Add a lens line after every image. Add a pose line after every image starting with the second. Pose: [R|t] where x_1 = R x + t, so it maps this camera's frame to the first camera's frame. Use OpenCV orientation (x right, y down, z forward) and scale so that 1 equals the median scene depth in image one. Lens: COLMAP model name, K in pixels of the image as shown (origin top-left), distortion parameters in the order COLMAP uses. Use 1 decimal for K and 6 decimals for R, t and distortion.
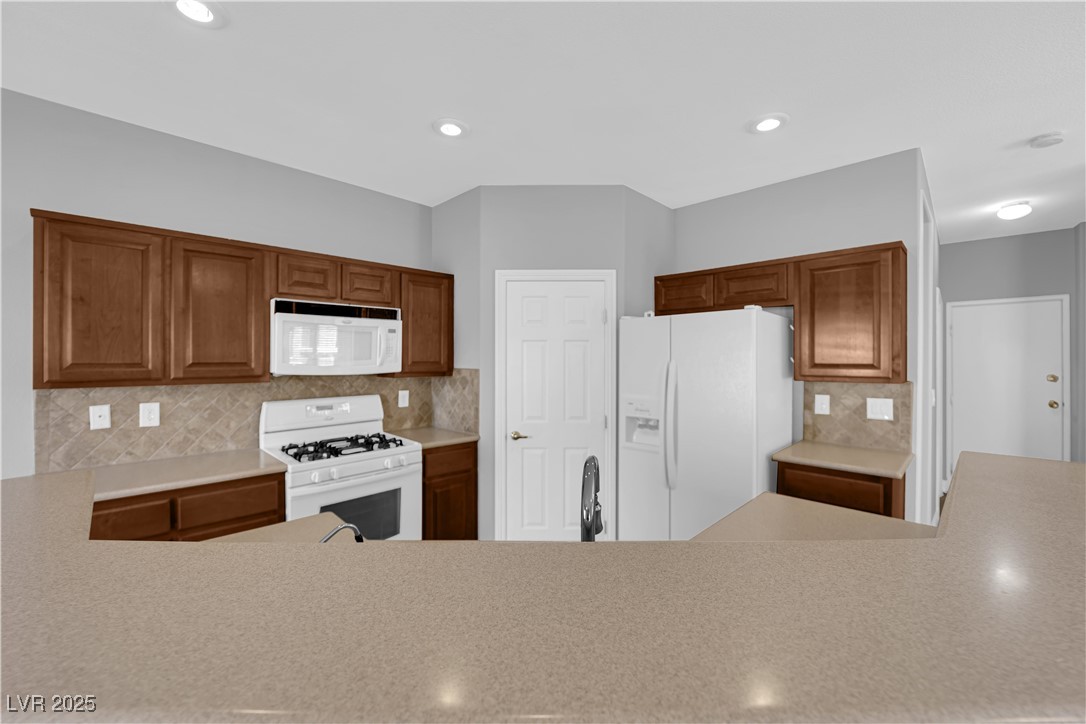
lens RADIAL K [[433.3, 0, 546.0], [0, 433.3, 358.9], [0, 0, 1]] dist [-0.011371, -0.003114]
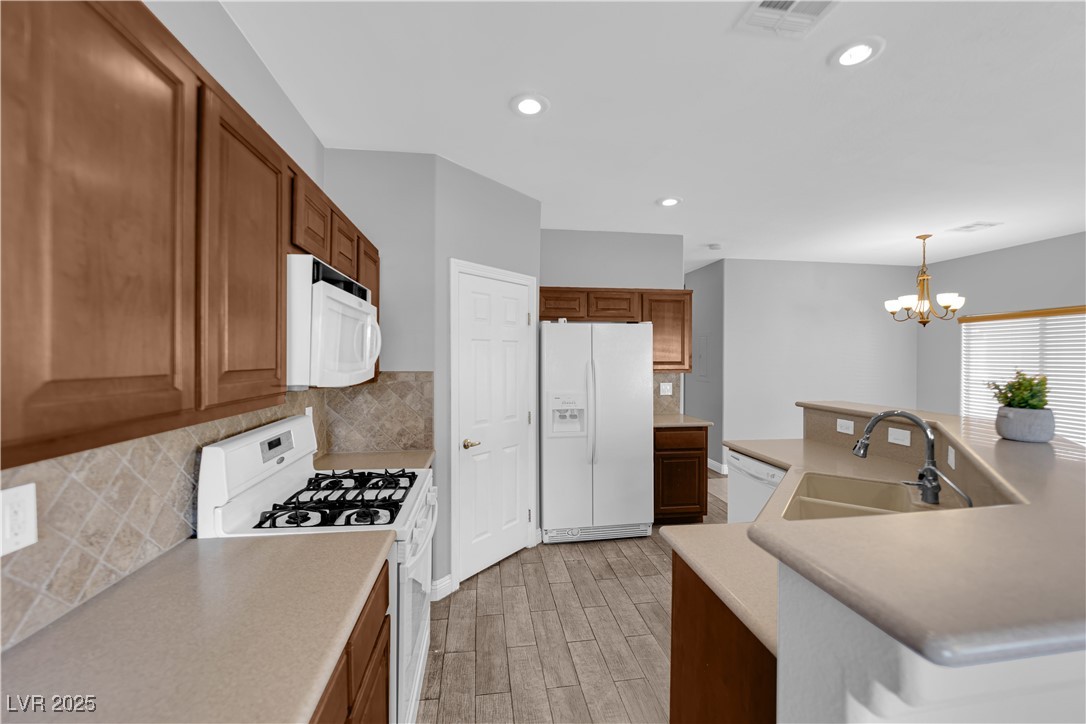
lens RADIAL K [[433.3, 0, 542.5], [0, 433.3, 359.8], [0, 0, 1]] dist [-0.011371, -0.003114]
pose [[0.606508, -0.005290, 0.795060, -0.832419], [0.001923, 0.999985, 0.005186, -0.003886], [-0.795075, -0.001617, 0.606509, 0.384382]]
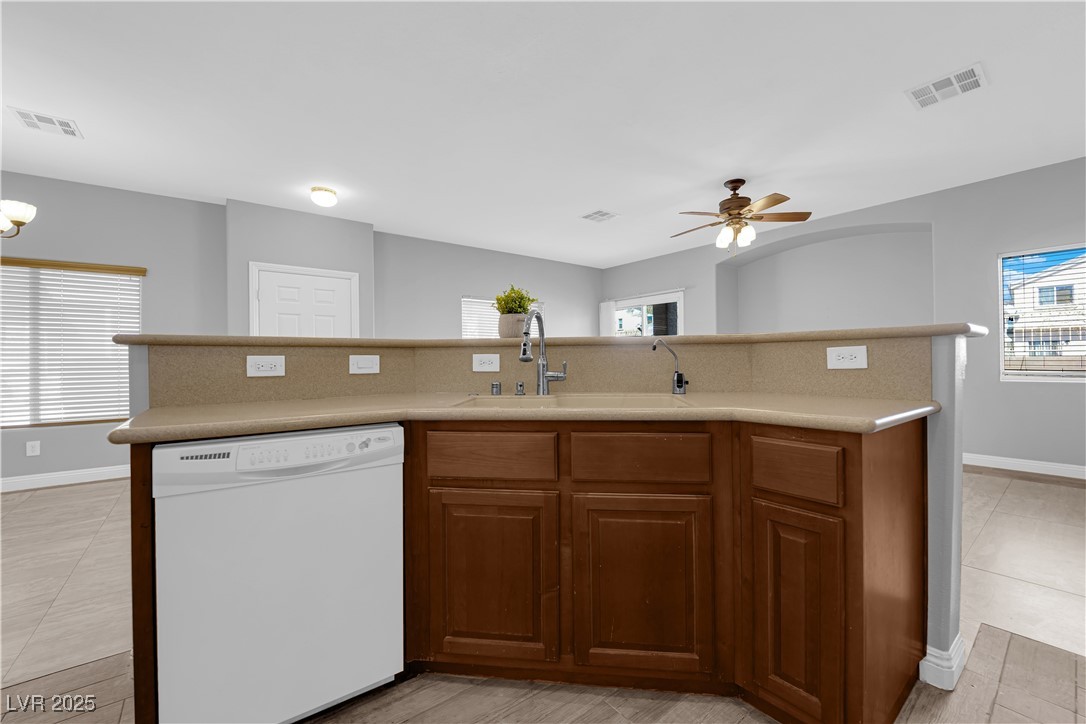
lens RADIAL K [[433.3, 0, 541.8], [0, 433.3, 360.1], [0, 0, 1]] dist [-0.011371, -0.003114]
pose [[-0.991532, 0.008811, 0.129567, -0.064620], [0.009006, 0.999959, 0.000915, 0.156546], [-0.129553, 0.002074, -0.991570, 1.011228]]
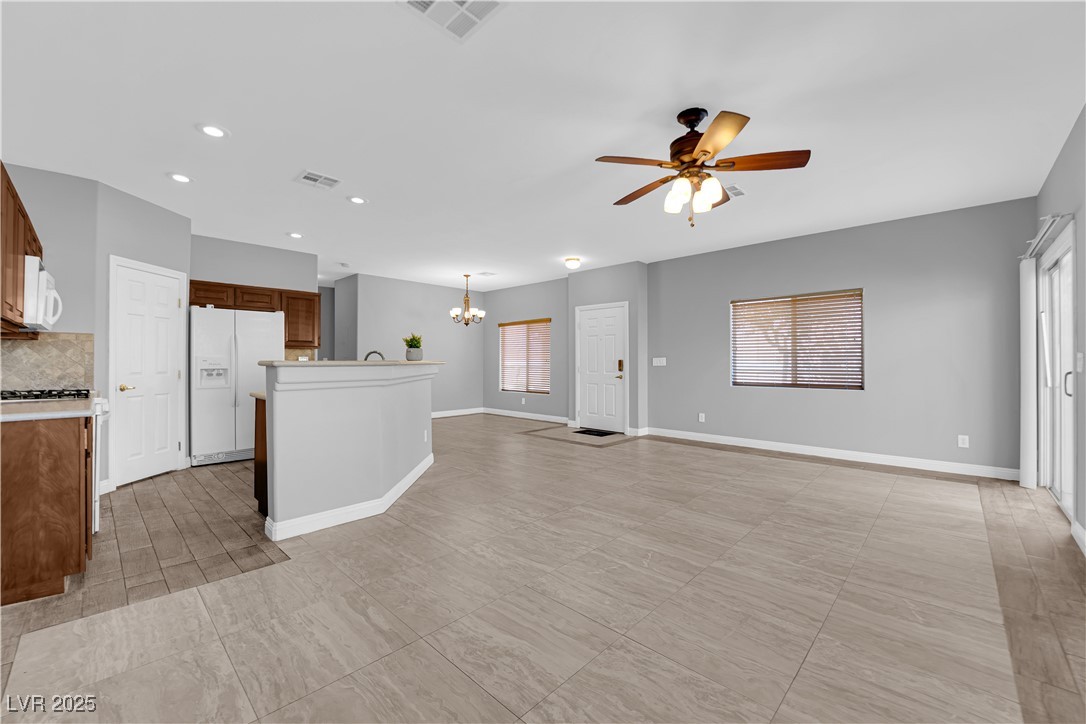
lens RADIAL K [[433.3, 0, 542.1], [0, 433.3, 359.1], [0, 0, 1]] dist [-0.011371, -0.003114]
pose [[-0.021483, 0.004096, 0.999761, -1.617834], [0.001349, 0.999991, -0.004068, 0.119493], [-0.999768, 0.001262, -0.021488, -0.247009]]
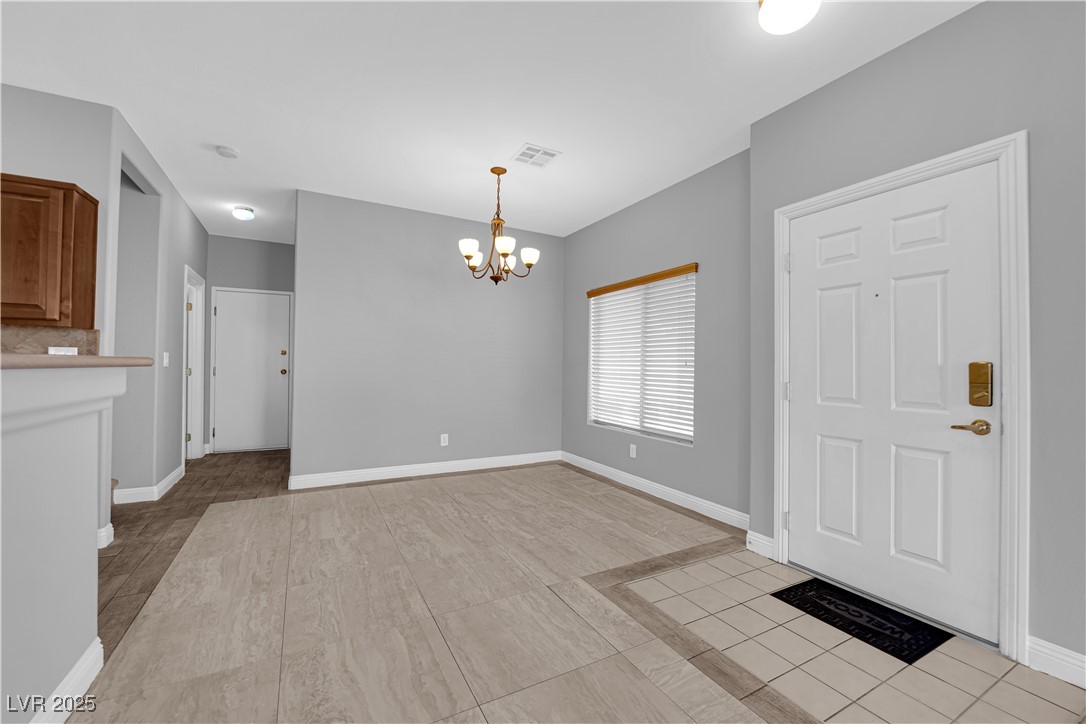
lens RADIAL K [[433.3, 0, 540.6], [0, 433.3, 359.3], [0, 0, 1]] dist [-0.011371, -0.003114]
pose [[0.288215, 0.015728, 0.957437, 0.182039], [-0.010349, 0.999858, -0.013310, 0.125319], [-0.957510, -0.006073, 0.288336, -0.303150]]
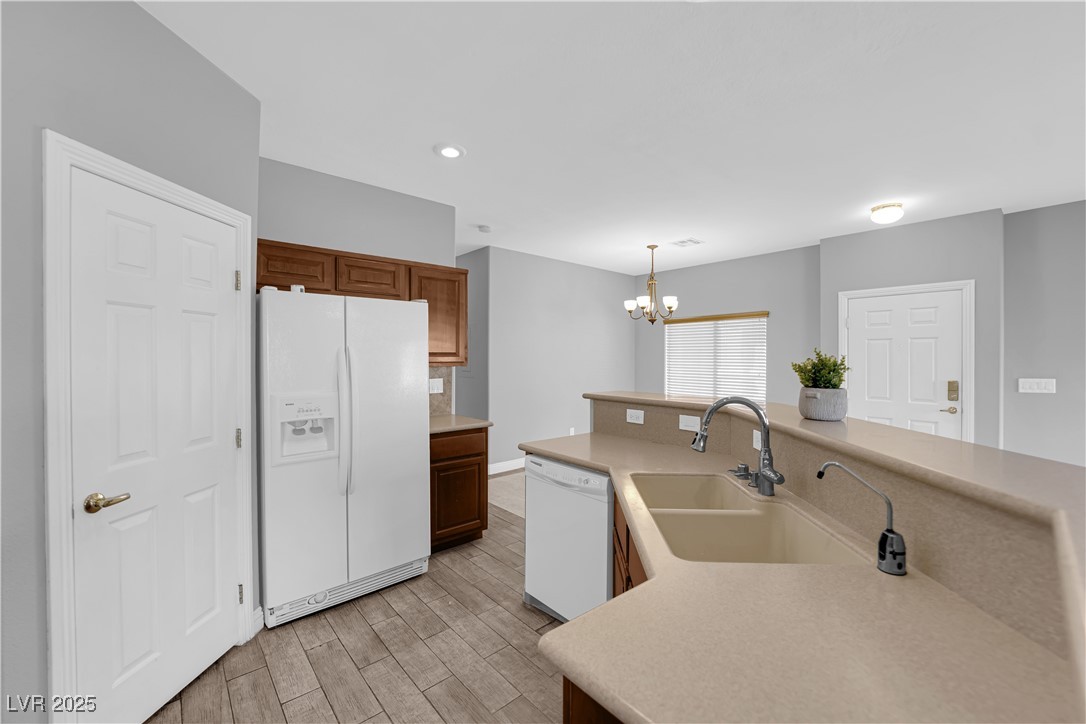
lens RADIAL K [[433.3, 0, 540.1], [0, 433.3, 359.3], [0, 0, 1]] dist [-0.011371, -0.003114]
pose [[0.075004, -0.006171, 0.997164, -0.589402], [0.001483, 0.999980, 0.006077, 0.023857], [-0.997182, 0.001023, 0.075012, 0.576423]]
